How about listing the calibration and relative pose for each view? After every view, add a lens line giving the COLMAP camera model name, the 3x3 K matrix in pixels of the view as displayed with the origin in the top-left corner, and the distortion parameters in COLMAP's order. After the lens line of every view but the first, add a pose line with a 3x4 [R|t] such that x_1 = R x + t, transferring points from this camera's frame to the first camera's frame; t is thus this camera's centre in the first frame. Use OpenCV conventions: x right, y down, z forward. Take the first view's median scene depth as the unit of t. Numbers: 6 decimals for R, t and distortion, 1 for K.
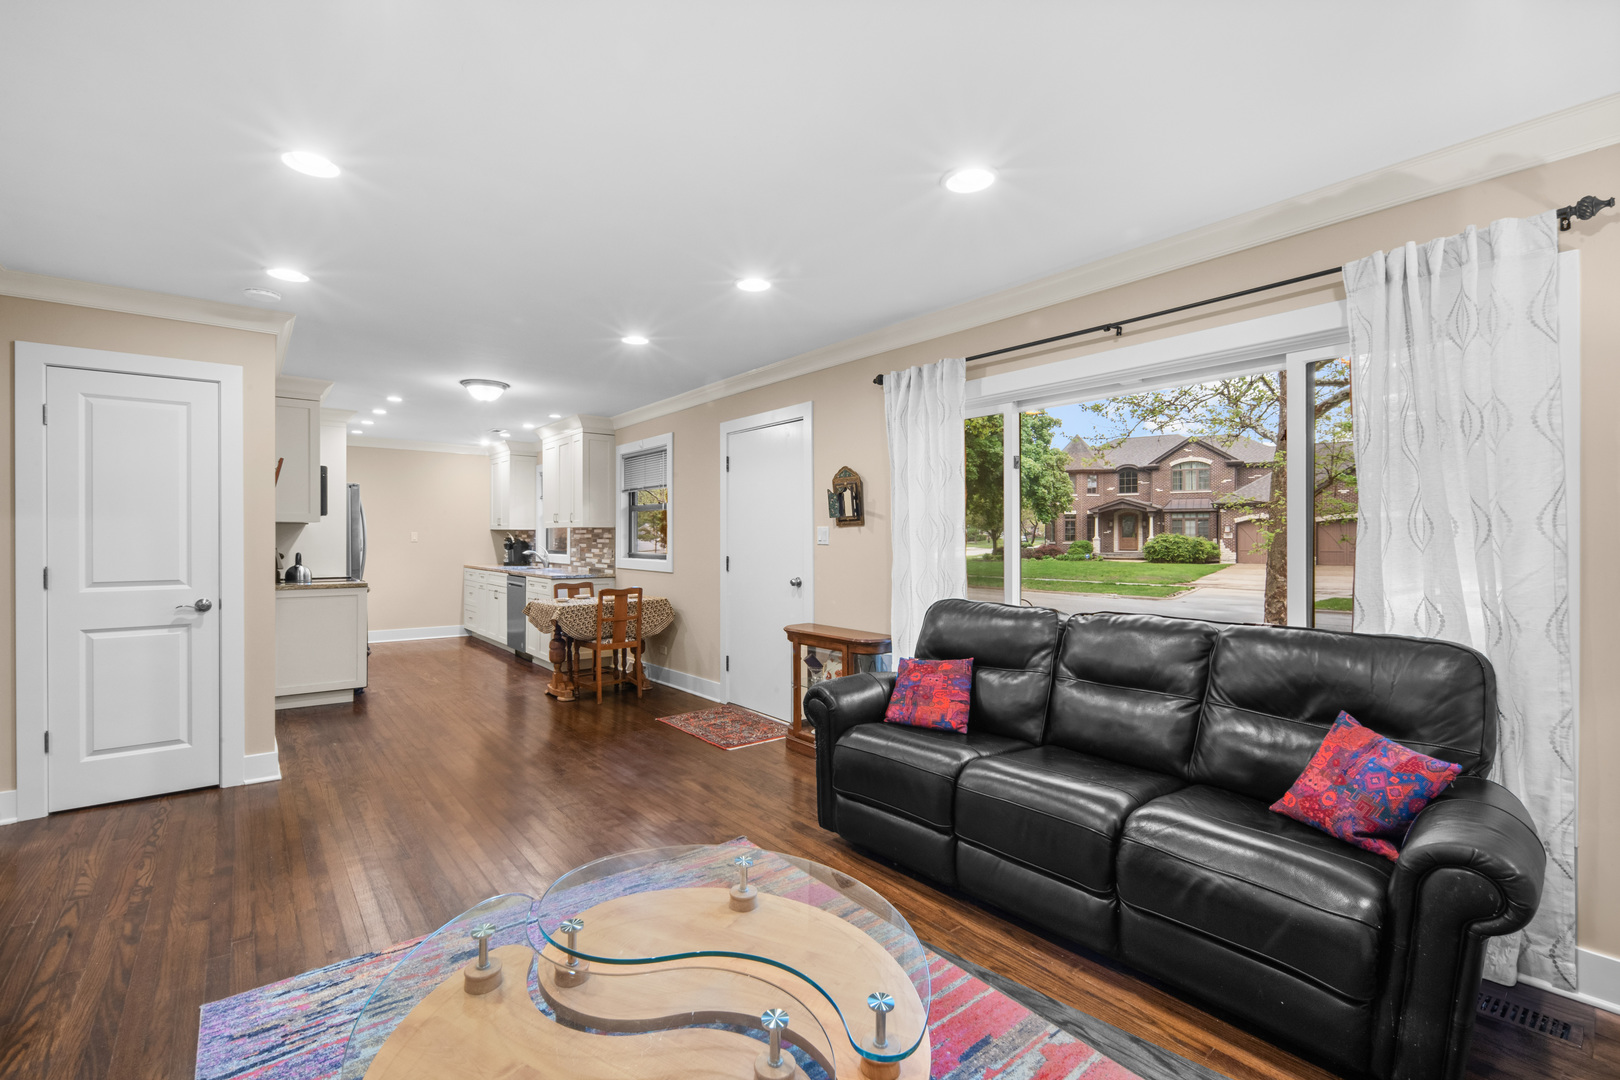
lens RADIAL K [[722.6, 0, 807.8], [0, 722.6, 542.8], [0, 0, 1]] dist [-0.002345, -0.000230]
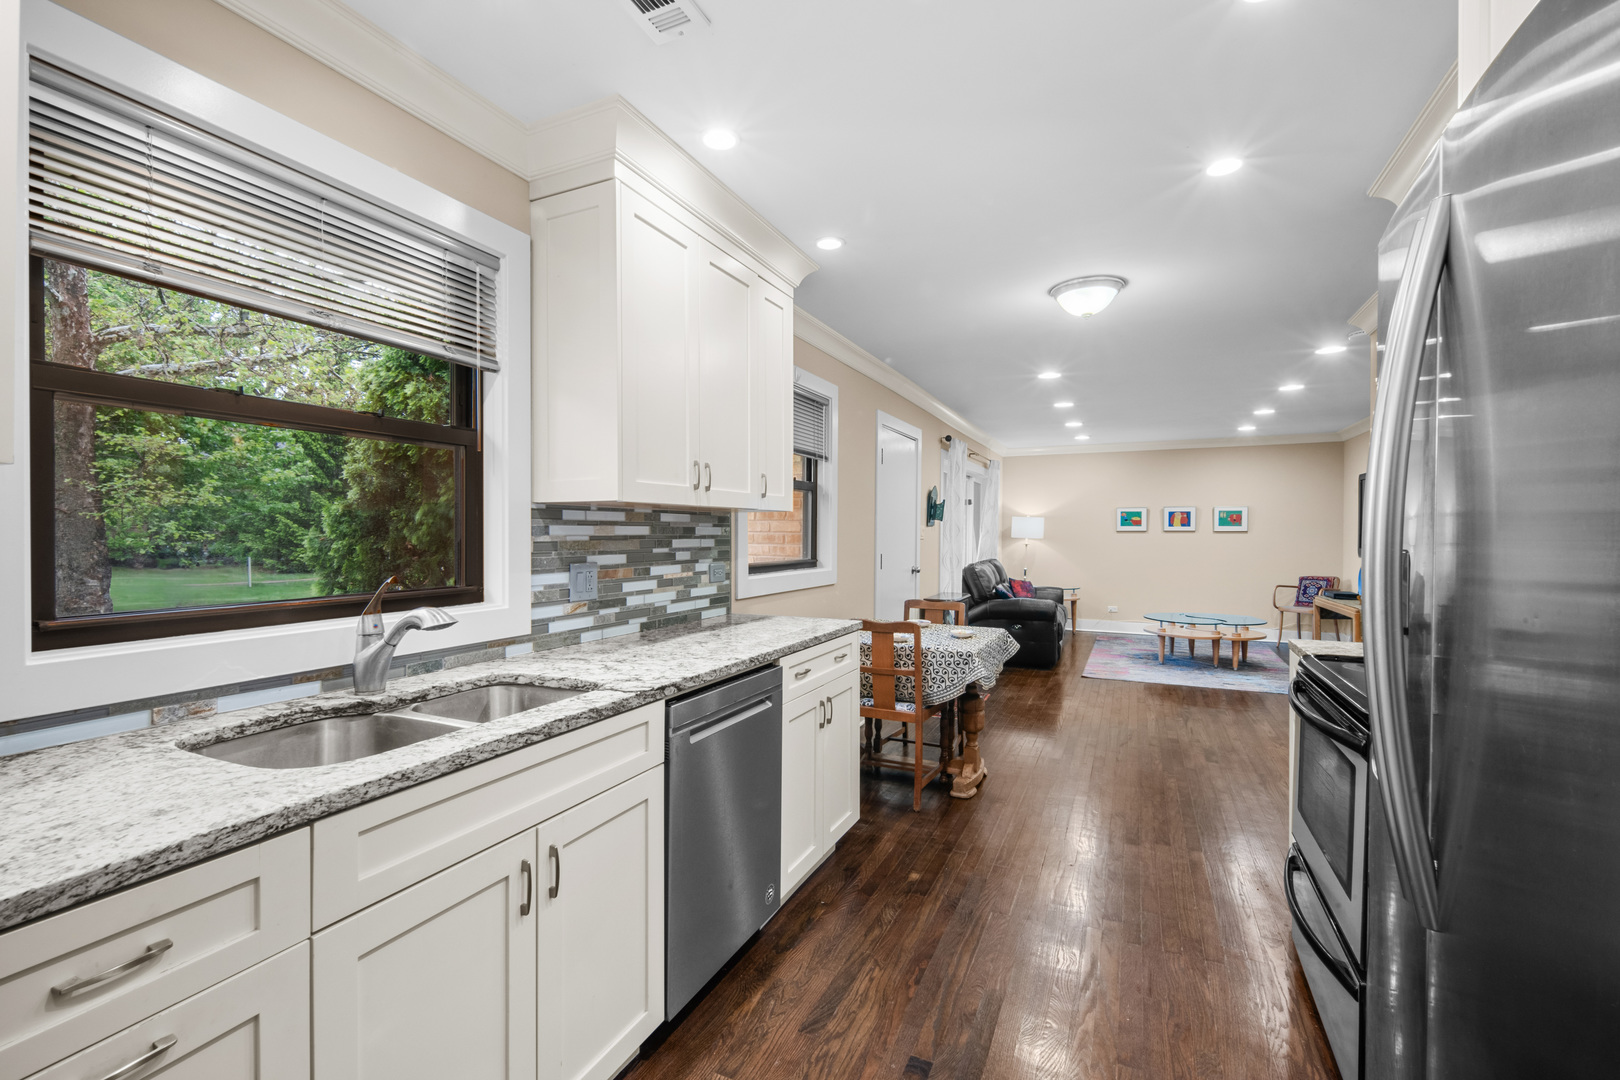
lens RADIAL K [[722.6, 0, 807.7], [0, 722.6, 537.6], [0, 0, 1]] dist [-0.002345, -0.000230]
pose [[-0.458938, -0.016832, 0.888309, -0.665128], [-0.005829, 0.999856, 0.015934, -0.012530], [-0.888449, 0.002135, -0.458970, 1.115014]]
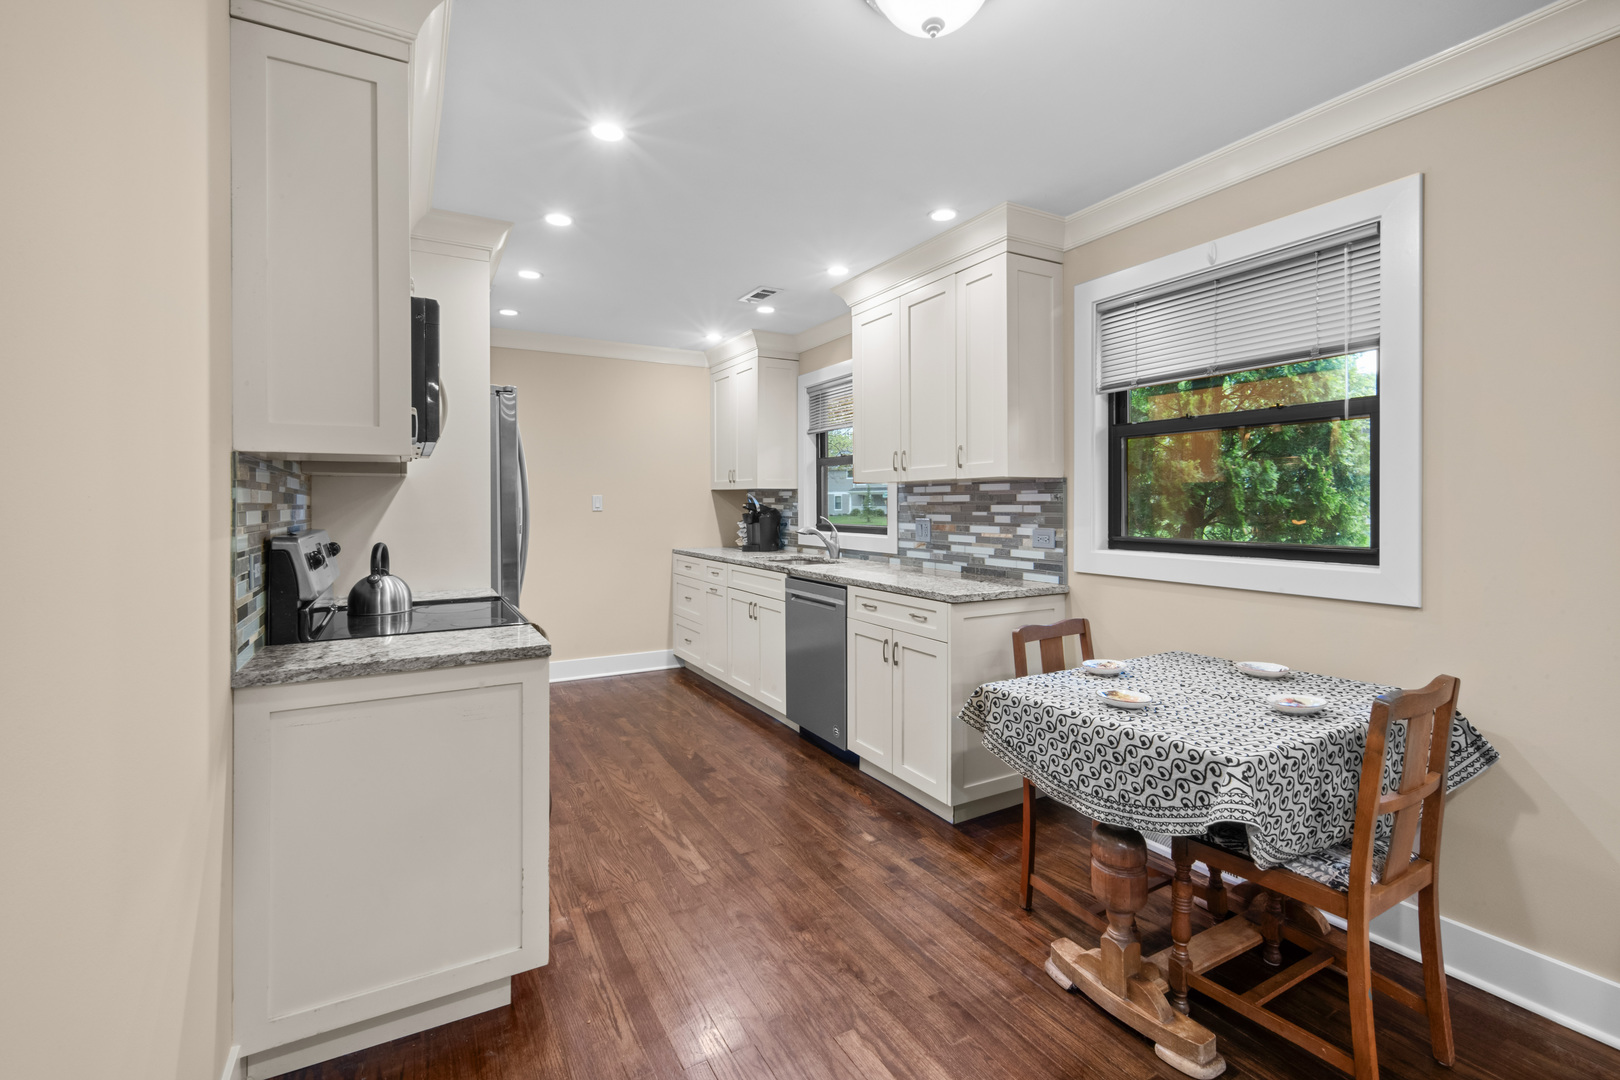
lens RADIAL K [[722.6, 0, 815.4], [0, 722.6, 509.5], [0, 0, 1]] dist [-0.002345, -0.000230]
pose [[0.989042, -0.005865, -0.147520, -0.335997], [0.006416, 0.999974, 0.003256, -0.004523], [0.147497, -0.004167, 0.989054, 0.527481]]
